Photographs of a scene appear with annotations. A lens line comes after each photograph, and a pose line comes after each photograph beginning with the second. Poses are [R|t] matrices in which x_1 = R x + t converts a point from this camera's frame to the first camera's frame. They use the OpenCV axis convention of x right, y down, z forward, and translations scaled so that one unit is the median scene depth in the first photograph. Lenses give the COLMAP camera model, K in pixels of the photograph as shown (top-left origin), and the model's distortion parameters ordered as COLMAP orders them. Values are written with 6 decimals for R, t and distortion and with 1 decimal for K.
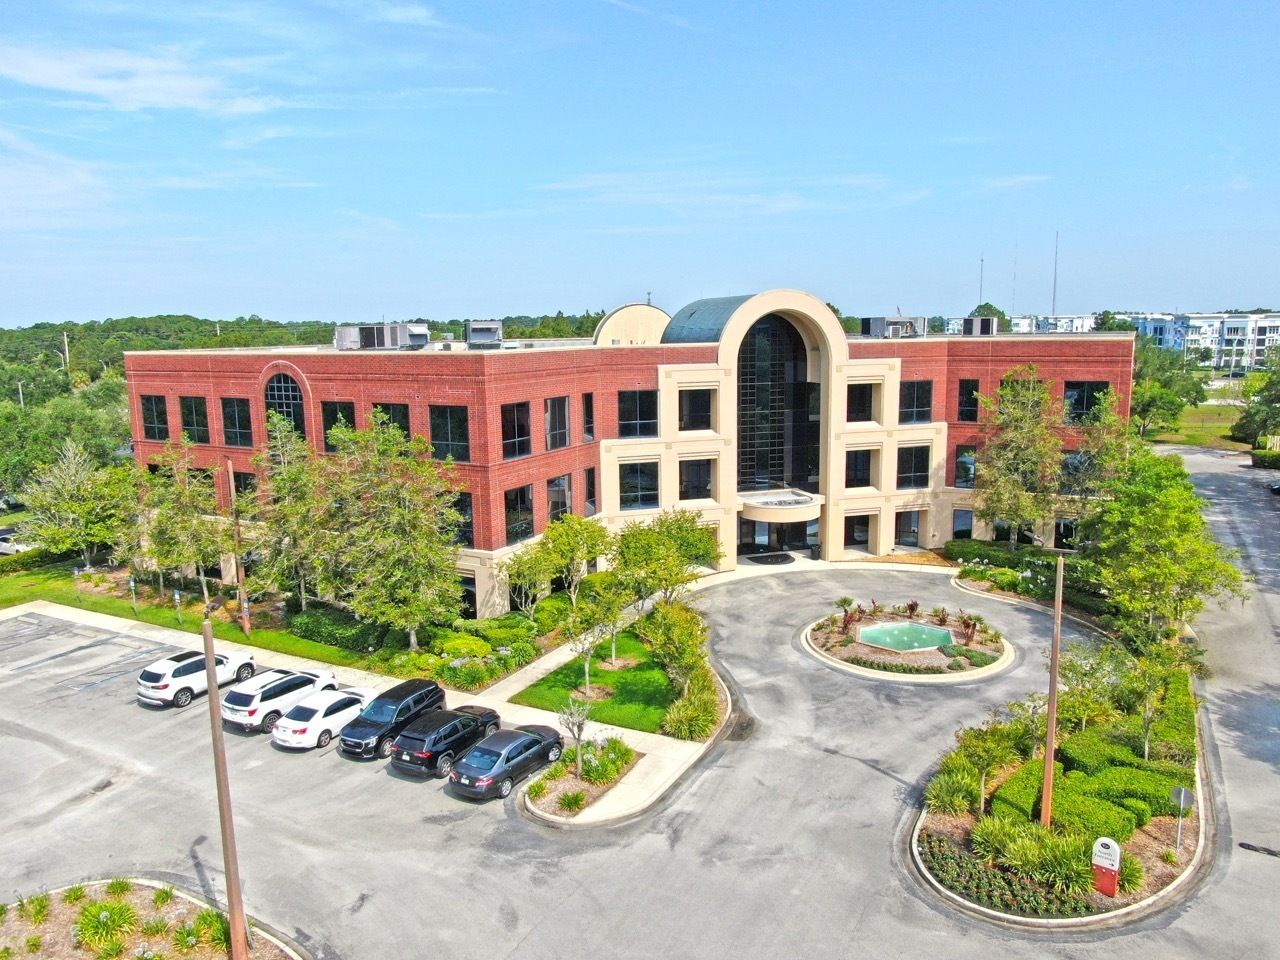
lens RADIAL K [[940.7, 0, 640.0], [0, 940.7, 480.0], [0, 0, 1]] dist [-0.007689, -0.048564]
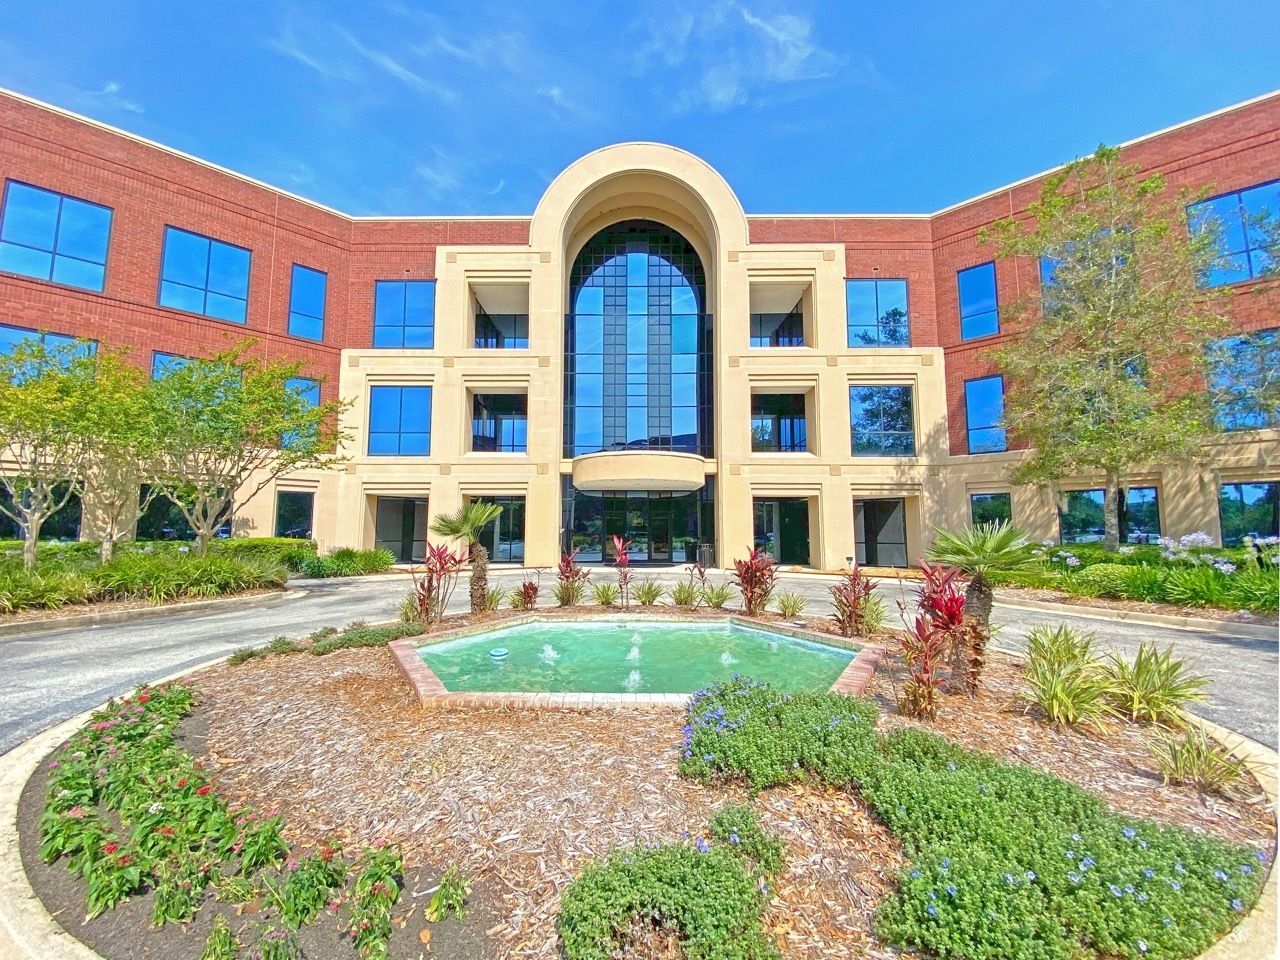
lens RADIAL K [[509.2, 0, 635.9], [0, 509.2, 504.1], [0, 0, 1]] dist [-0.000161, -0.000025]
pose [[0.947375, -0.010077, -0.319968, 0.266215], [-0.068575, 0.969915, -0.233587, 0.133173], [0.312696, 0.243236, 0.918182, 0.726017]]
